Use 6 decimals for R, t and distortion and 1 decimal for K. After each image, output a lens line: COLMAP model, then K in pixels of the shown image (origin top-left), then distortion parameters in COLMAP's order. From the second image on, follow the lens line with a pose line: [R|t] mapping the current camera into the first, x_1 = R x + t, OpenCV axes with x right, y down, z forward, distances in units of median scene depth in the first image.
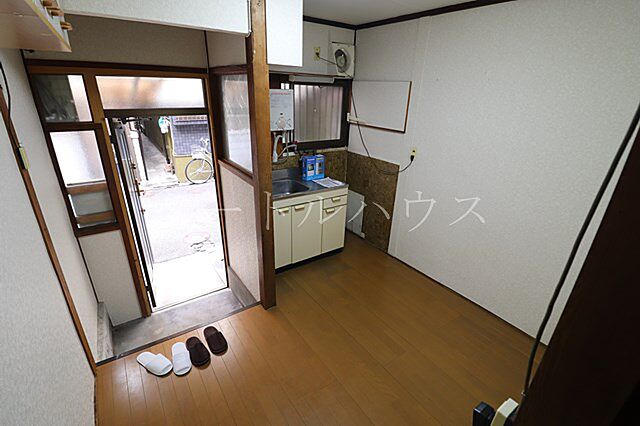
lens RADIAL K [[298.5, 0, 320.0], [0, 298.5, 213.0], [0, 0, 1]] dist [-0.017533, -0.001356]
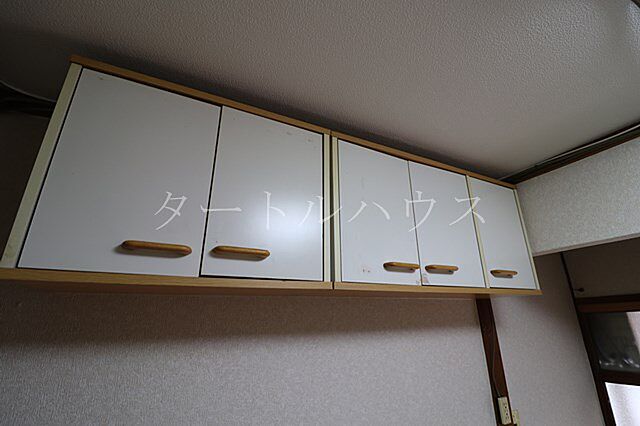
lens RADIAL K [[298.5, 0, 320.0], [0, 298.5, 213.0], [0, 0, 1]] dist [-0.017533, -0.001356]
pose [[-0.129515, -0.363196, -0.922667, 0.090174], [-0.365318, 0.882529, -0.296116, -0.157845], [0.921829, 0.298716, -0.246983, 0.326285]]
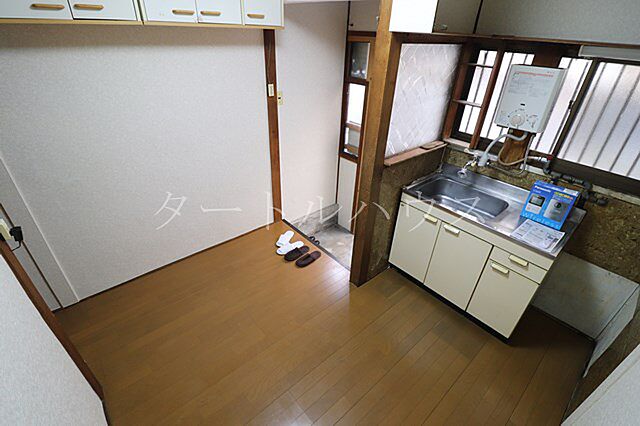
lens RADIAL K [[298.5, 0, 320.0], [0, 298.5, 213.0], [0, 0, 1]] dist [-0.017533, -0.001356]
pose [[0.108421, 0.493361, -0.863041, 0.677109], [-0.410382, 0.812945, 0.413168, -0.293357], [0.905446, 0.309380, 0.290607, 0.622456]]
